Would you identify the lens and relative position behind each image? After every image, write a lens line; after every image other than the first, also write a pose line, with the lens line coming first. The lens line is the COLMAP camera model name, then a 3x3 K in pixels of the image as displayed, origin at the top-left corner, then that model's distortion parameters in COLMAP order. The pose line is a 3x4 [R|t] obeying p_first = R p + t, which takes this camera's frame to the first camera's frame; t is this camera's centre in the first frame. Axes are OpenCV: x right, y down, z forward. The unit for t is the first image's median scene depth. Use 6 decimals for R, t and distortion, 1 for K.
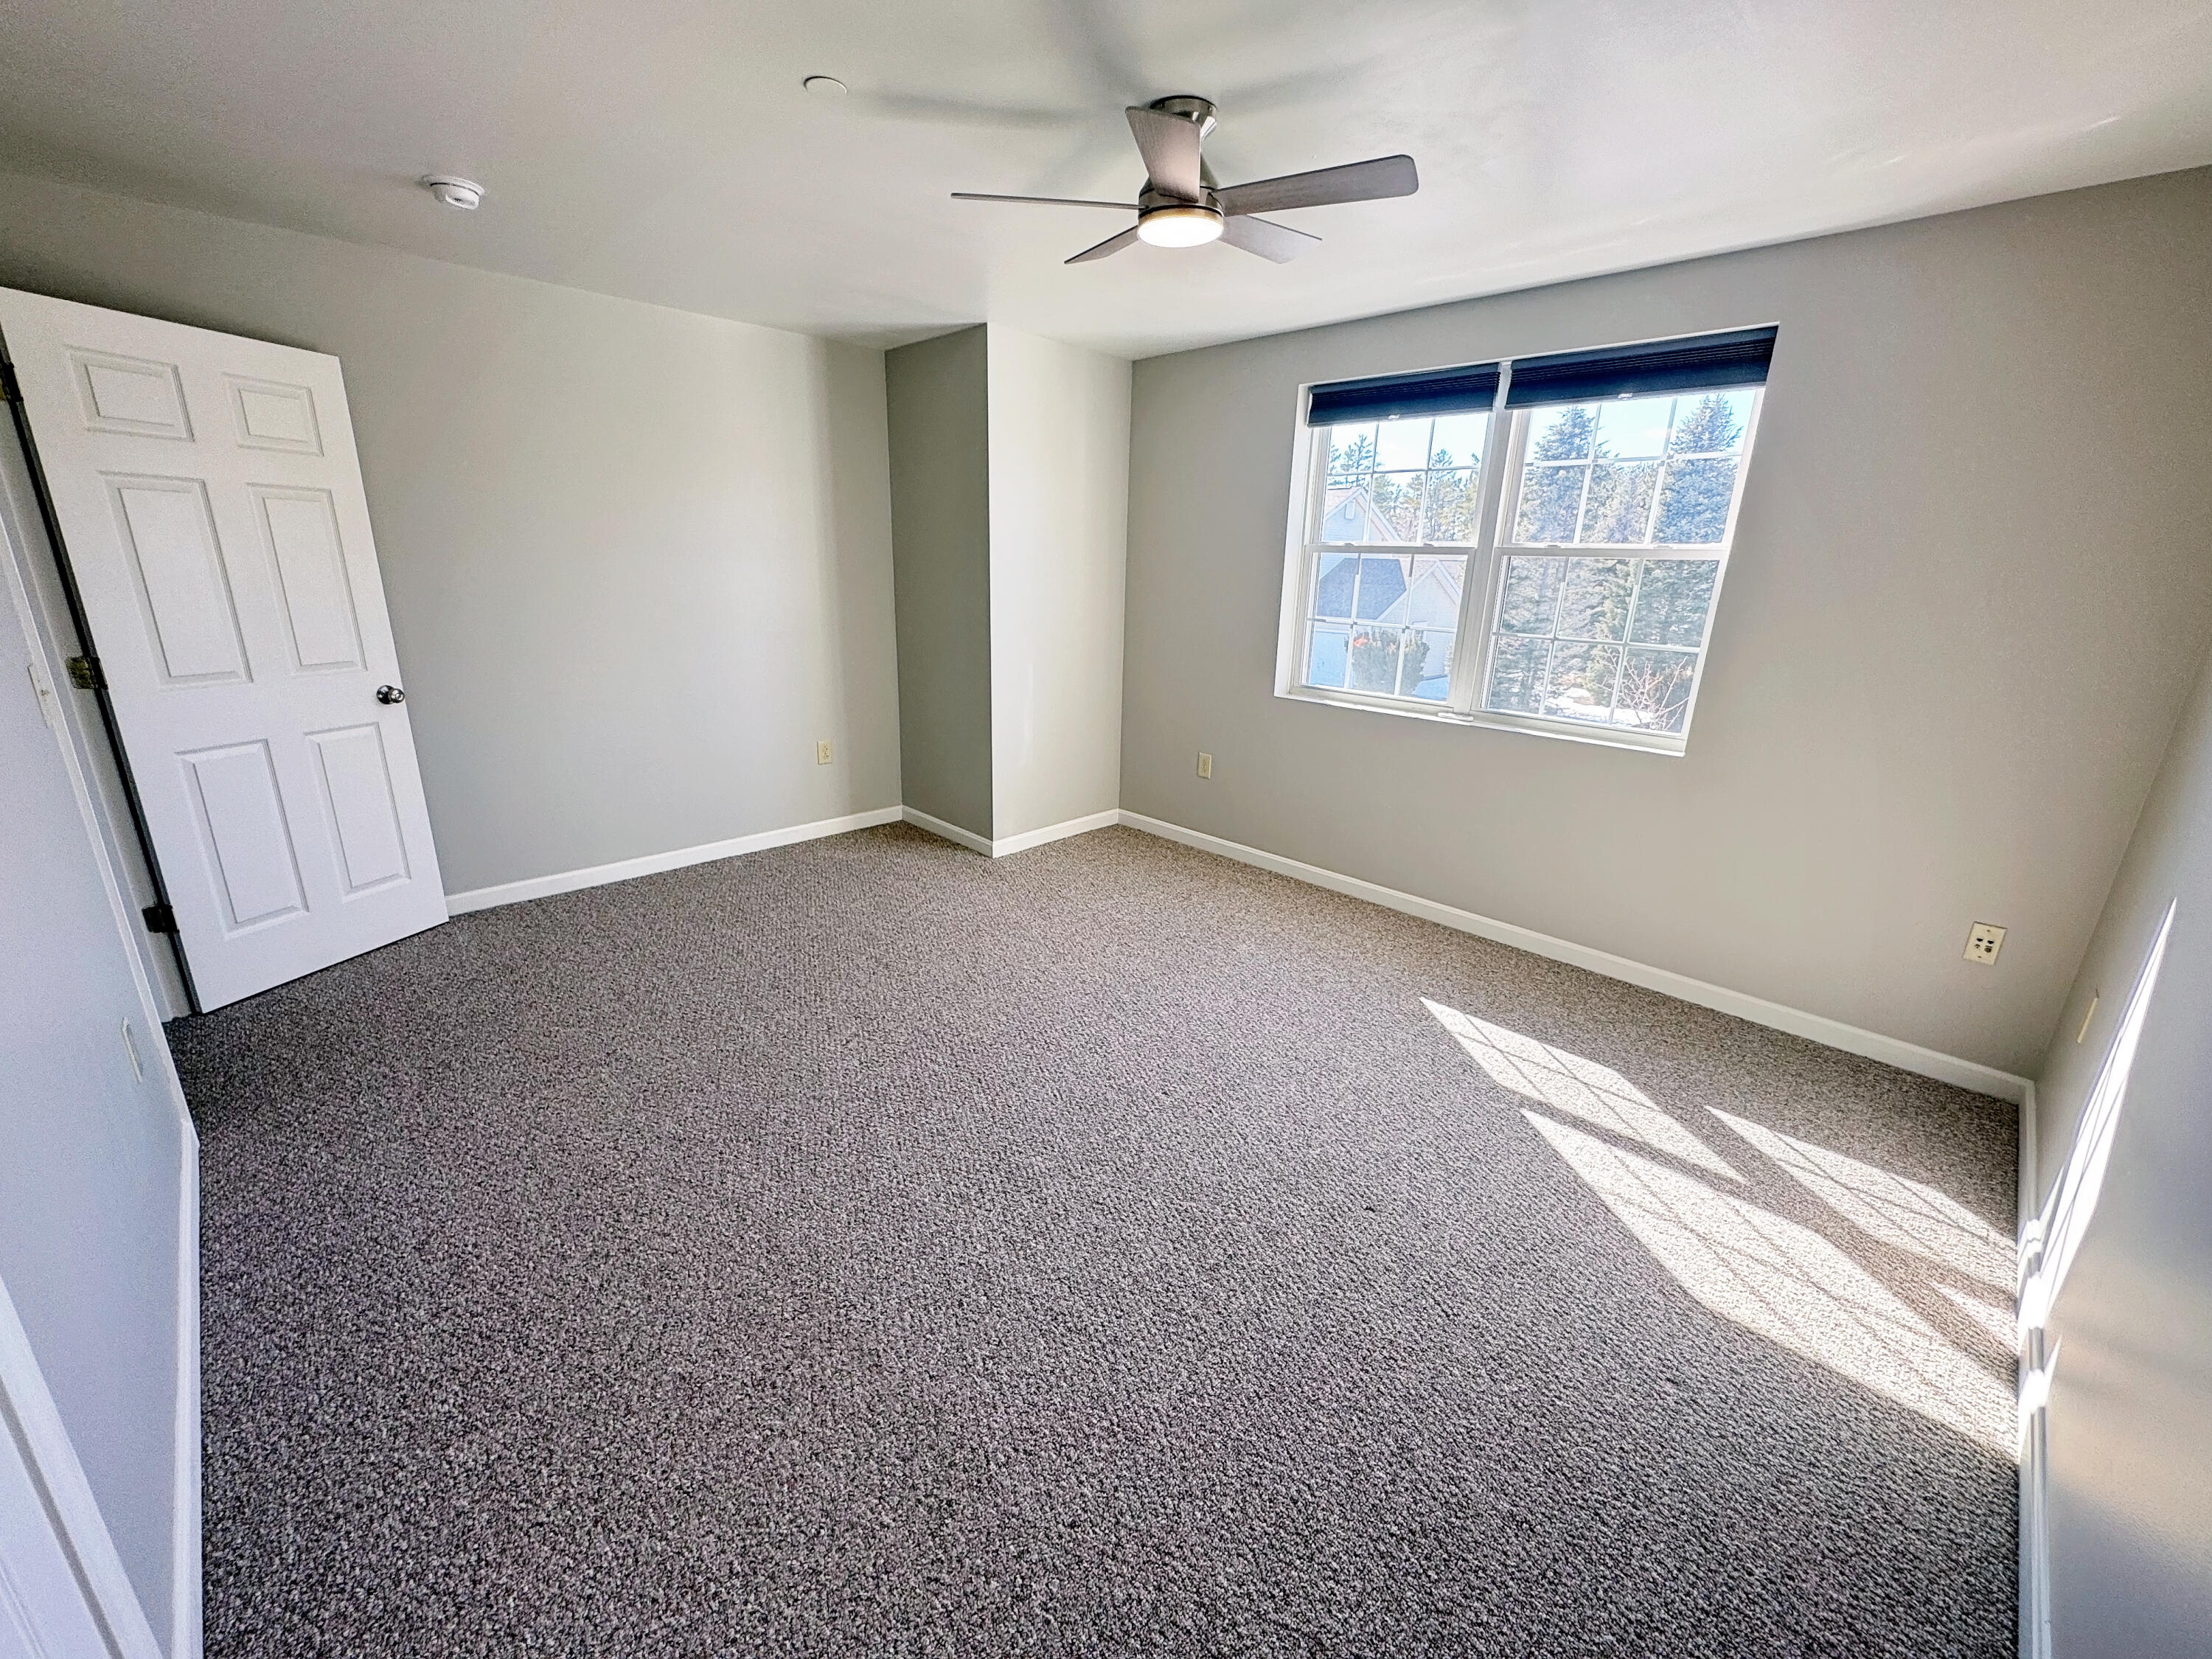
lens RADIAL K [[880.2, 0, 1107.6], [0, 880.2, 829.9], [0, 0, 1]] dist [-0.001800, -0.000087]
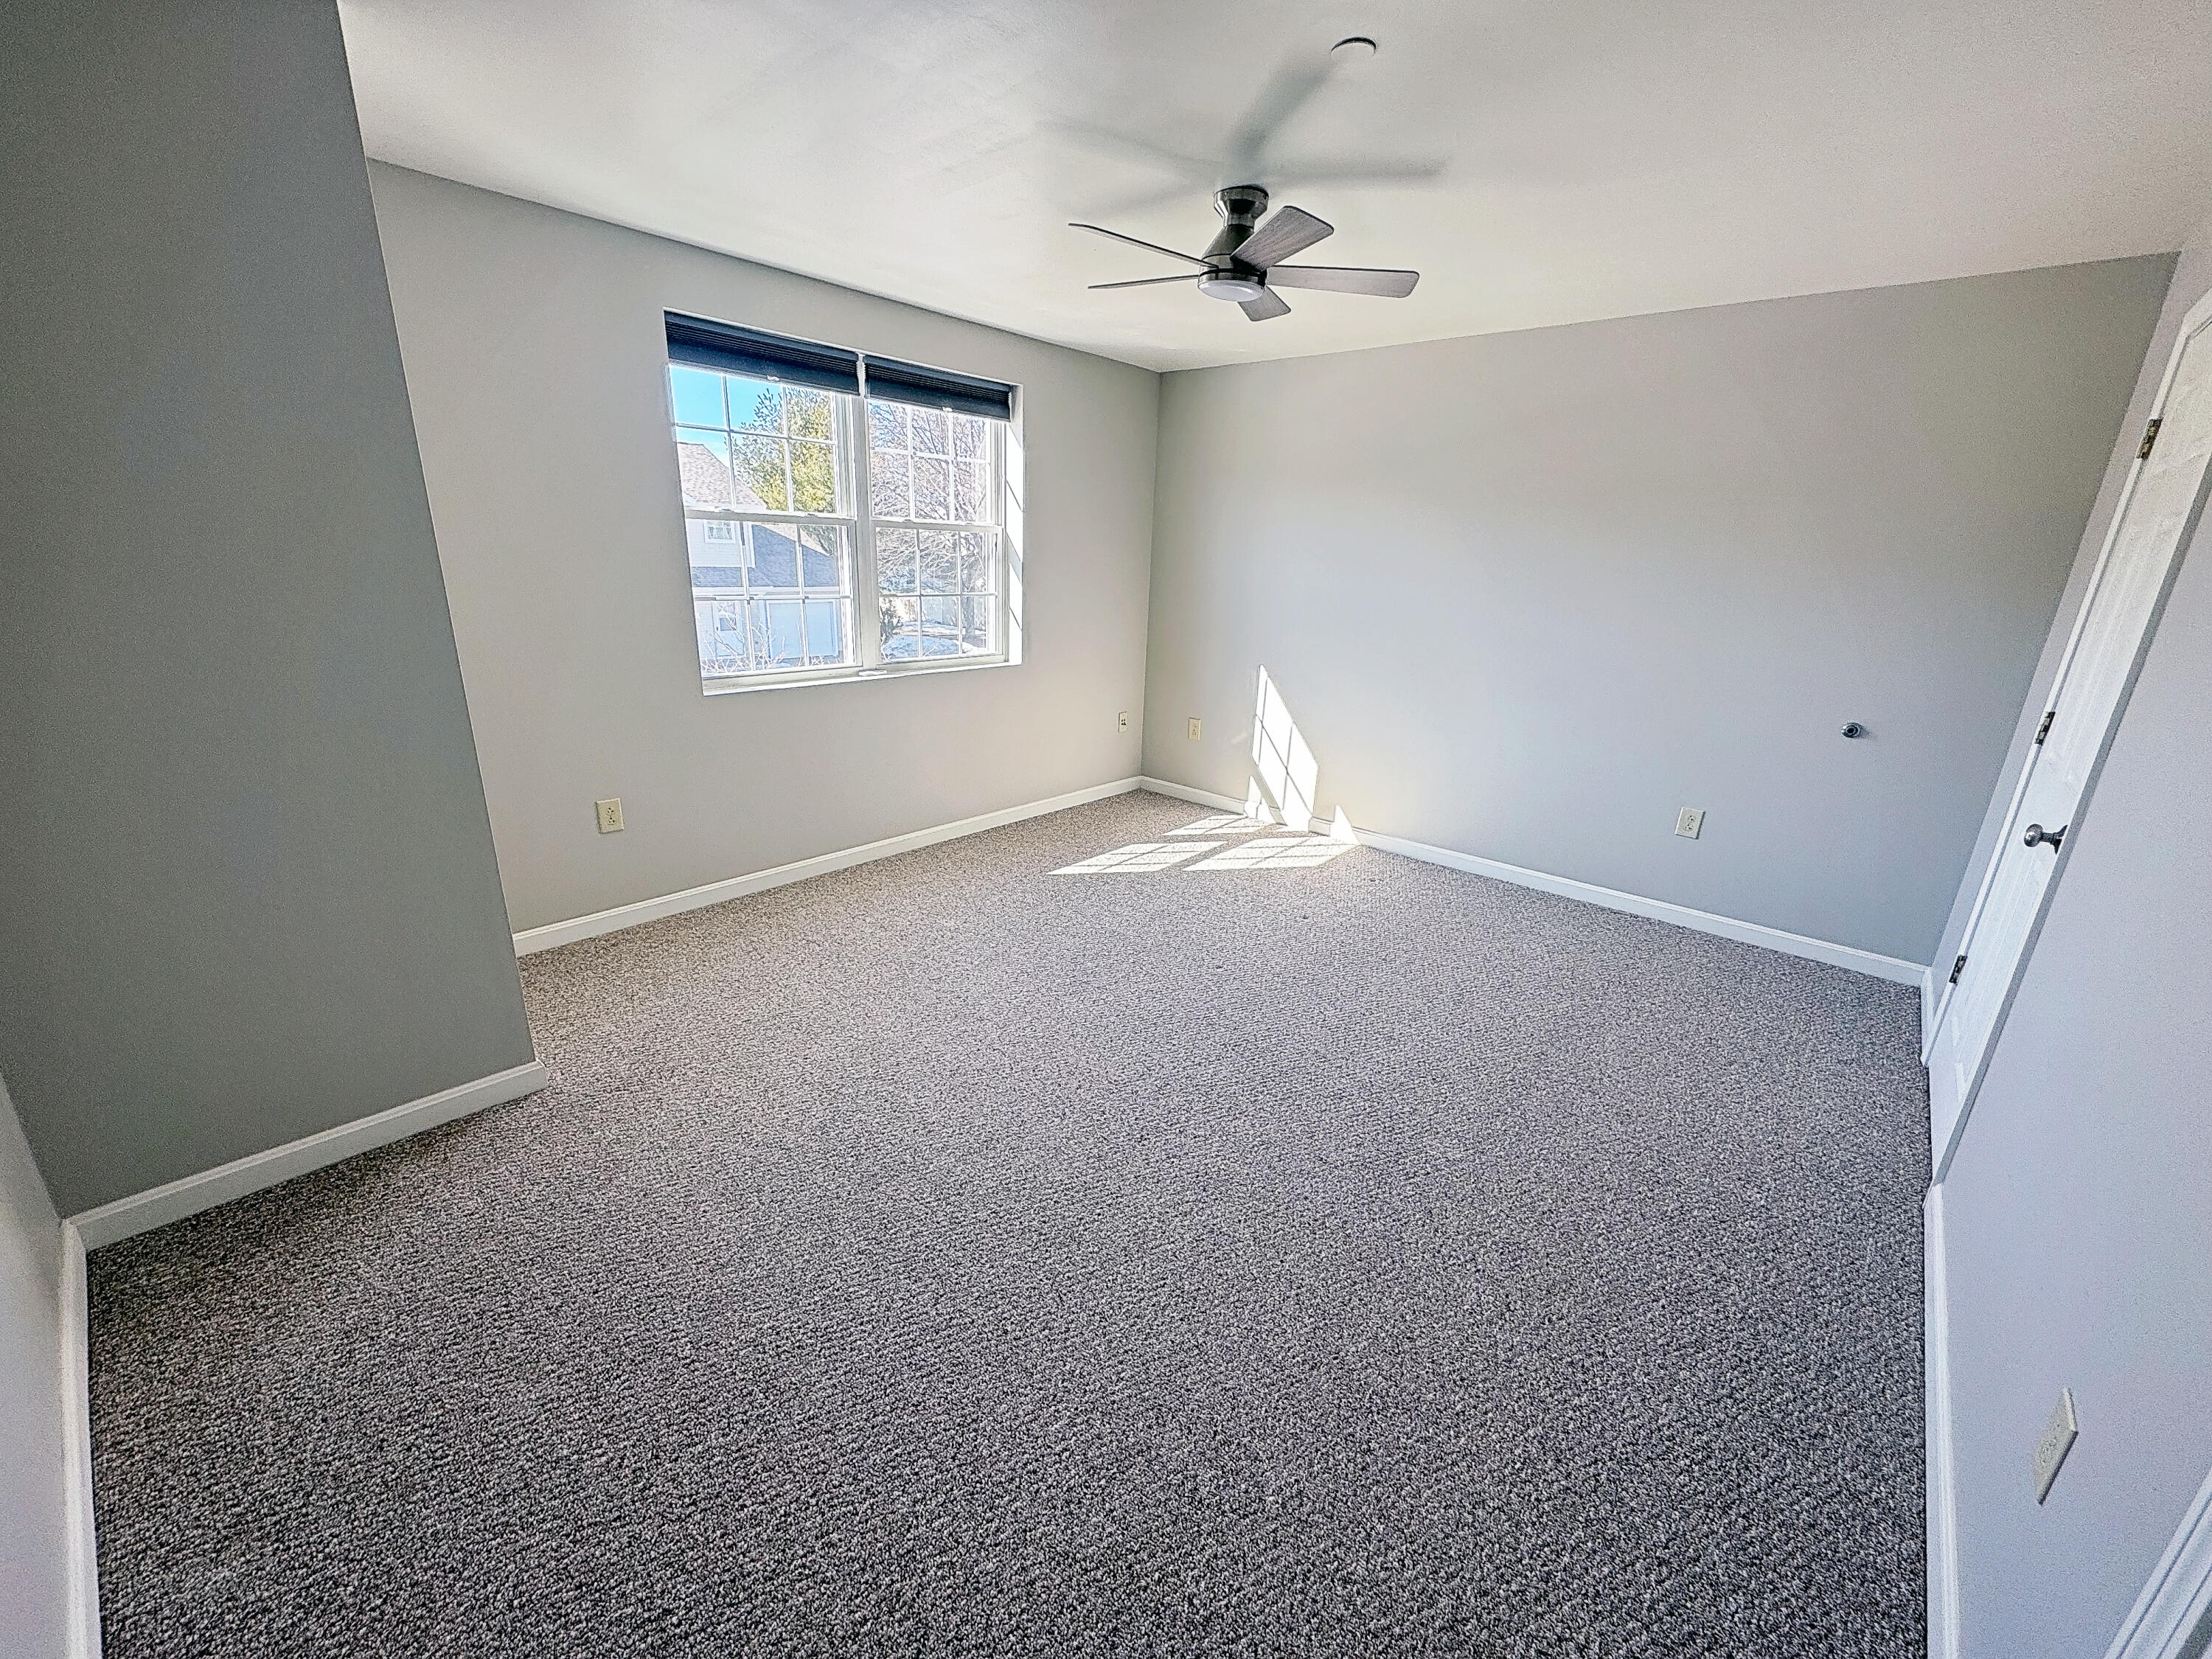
lens RADIAL K [[880.2, 0, 1110.0], [0, 880.2, 828.9], [0, 0, 1]] dist [-0.001800, -0.000087]
pose [[-0.072910, -0.327692, 0.941967, -0.936721], [0.261814, 0.905068, 0.335120, -0.308806], [-0.962360, 0.271054, 0.019806, 0.938599]]
